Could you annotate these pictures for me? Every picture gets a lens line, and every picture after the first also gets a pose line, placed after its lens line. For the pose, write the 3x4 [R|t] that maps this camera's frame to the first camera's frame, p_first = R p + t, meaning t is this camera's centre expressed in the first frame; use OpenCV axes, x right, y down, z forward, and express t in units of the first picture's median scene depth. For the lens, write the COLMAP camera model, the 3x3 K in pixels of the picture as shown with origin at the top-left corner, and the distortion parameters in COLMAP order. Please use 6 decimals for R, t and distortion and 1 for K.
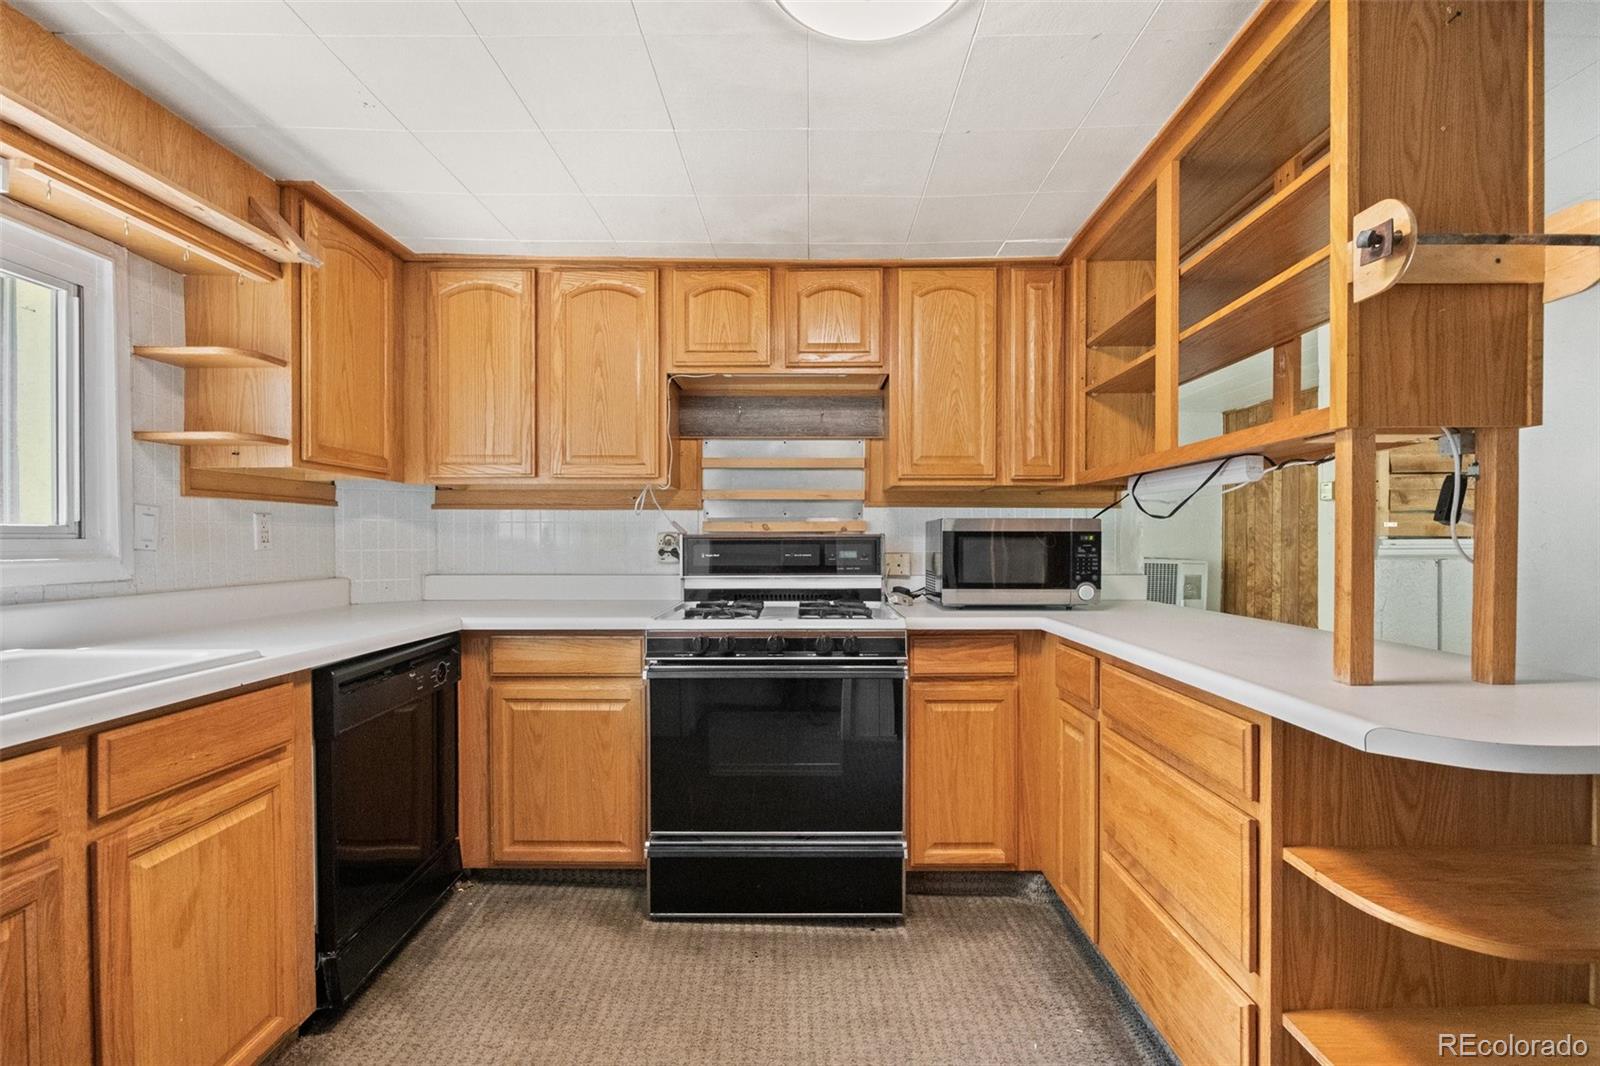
lens RADIAL K [[706.0, 0, 801.1], [0, 706.0, 551.3], [0, 0, 1]] dist [-0.011470, -0.000224]
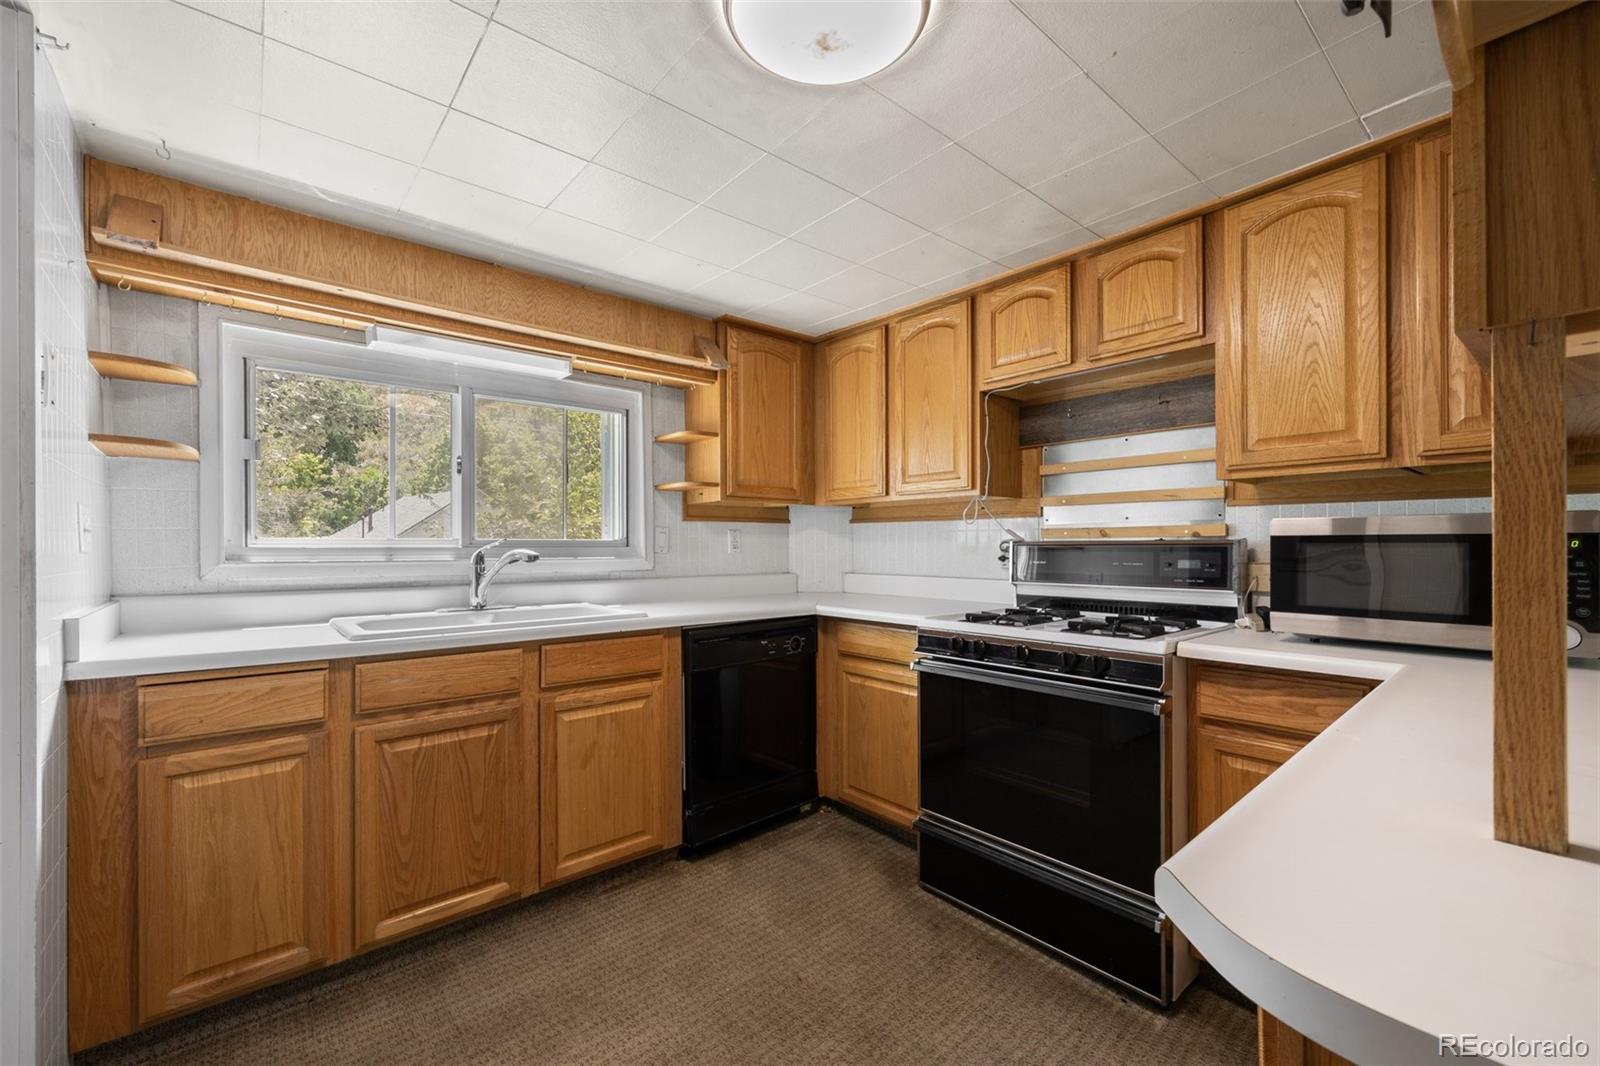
lens RADIAL K [[651.3, 0, 796.5], [0, 651.3, 550.7], [0, 0, 1]] dist [-0.002853, 0.000581]
pose [[0.649449, 0.004583, -0.760391, 0.440993], [-0.010923, 0.999935, -0.003303, -0.004813], [0.760327, 0.010451, 0.649457, 0.172279]]
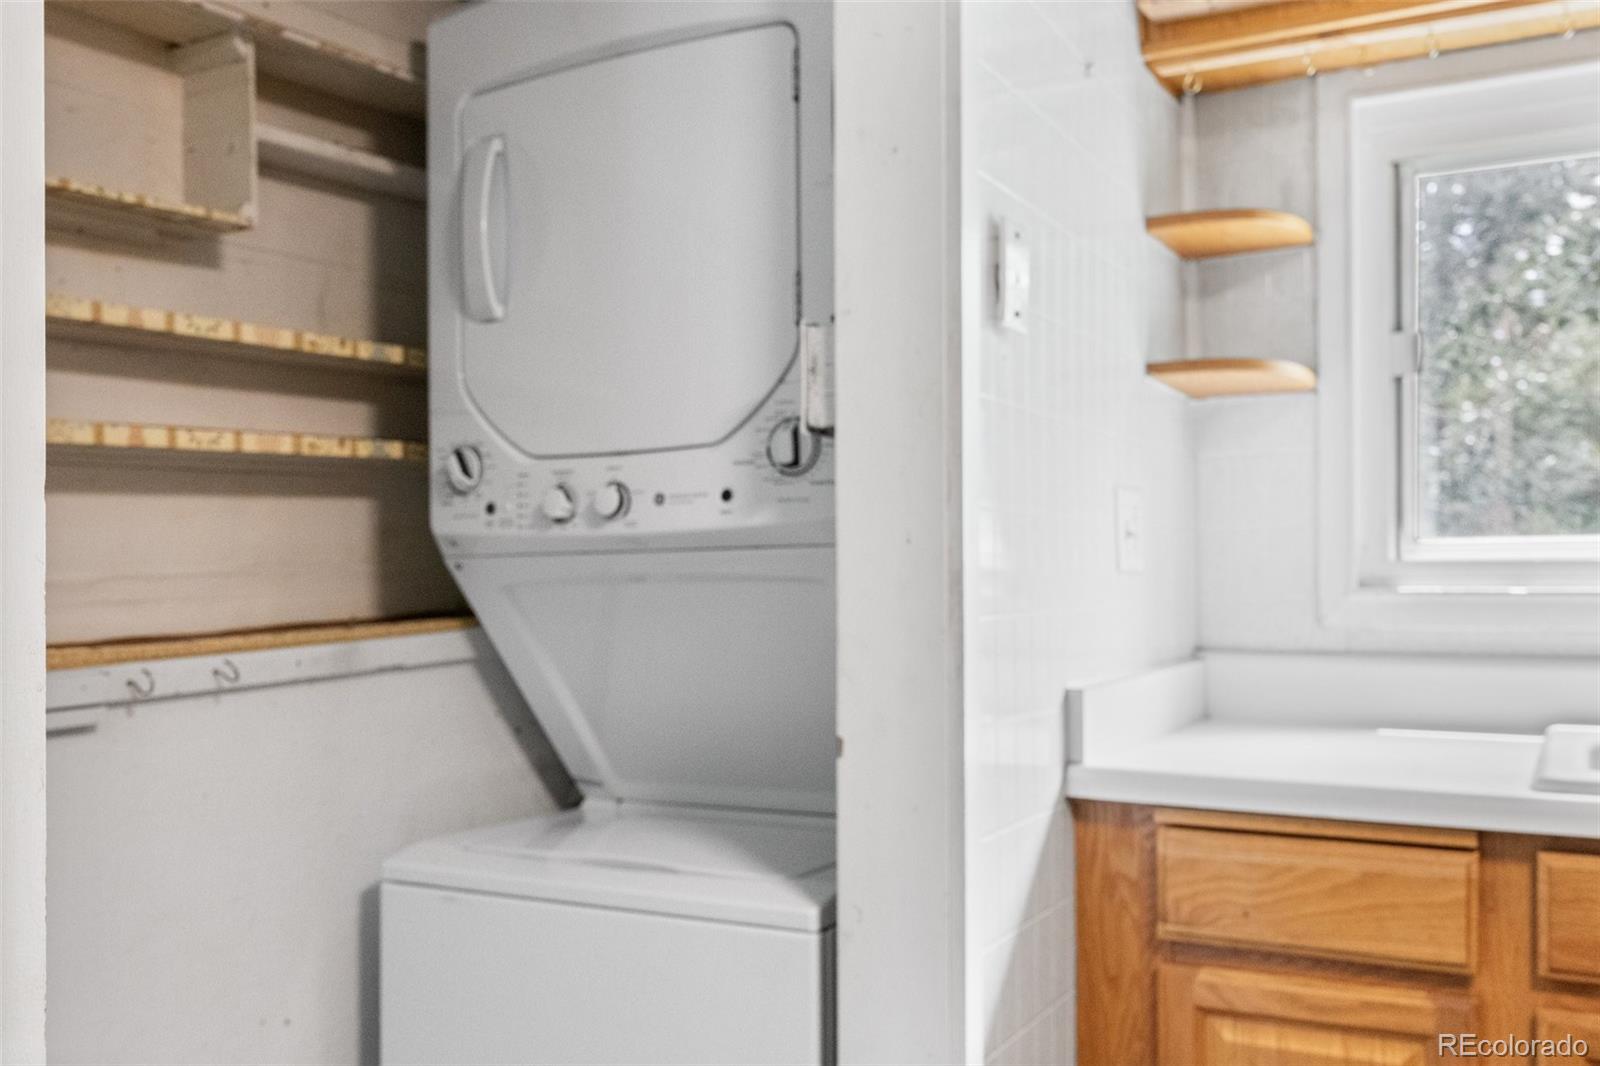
lens RADIAL K [[1456.3, 0, 811.2], [0, 1456.3, 580.8], [0, 0, 1]] dist [0.003547, 0.000000]
pose [[-0.480824, 0.014430, -0.876698, 0.282280], [-0.001664, 0.999848, 0.017370, -0.006877], [0.876815, 0.009811, -0.480727, 0.309271]]
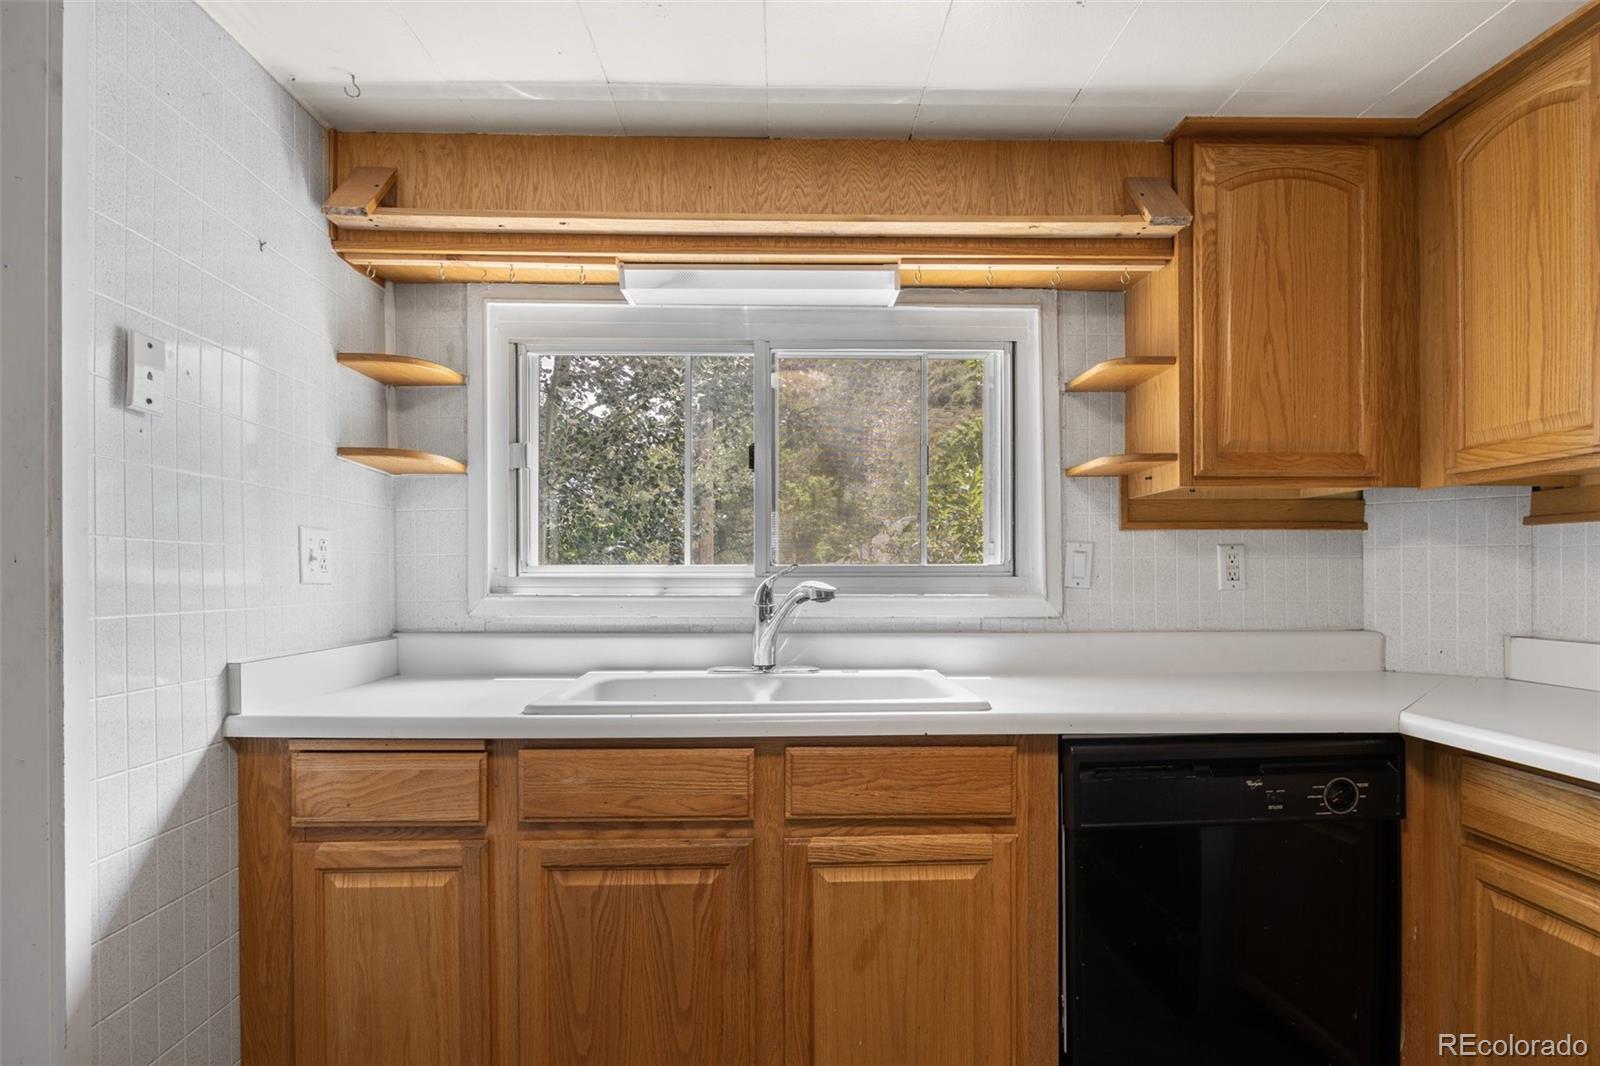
lens RADIAL K [[840.8, 0, 801.3], [0, 840.8, 578.8], [0, 0, 1]] dist [-0.009474, -0.000377]
pose [[0.031951, 0.006825, -0.999466, 0.197742], [-0.015525, 0.999859, 0.006331, -0.013481], [0.999369, 0.015314, 0.032052, 0.490114]]
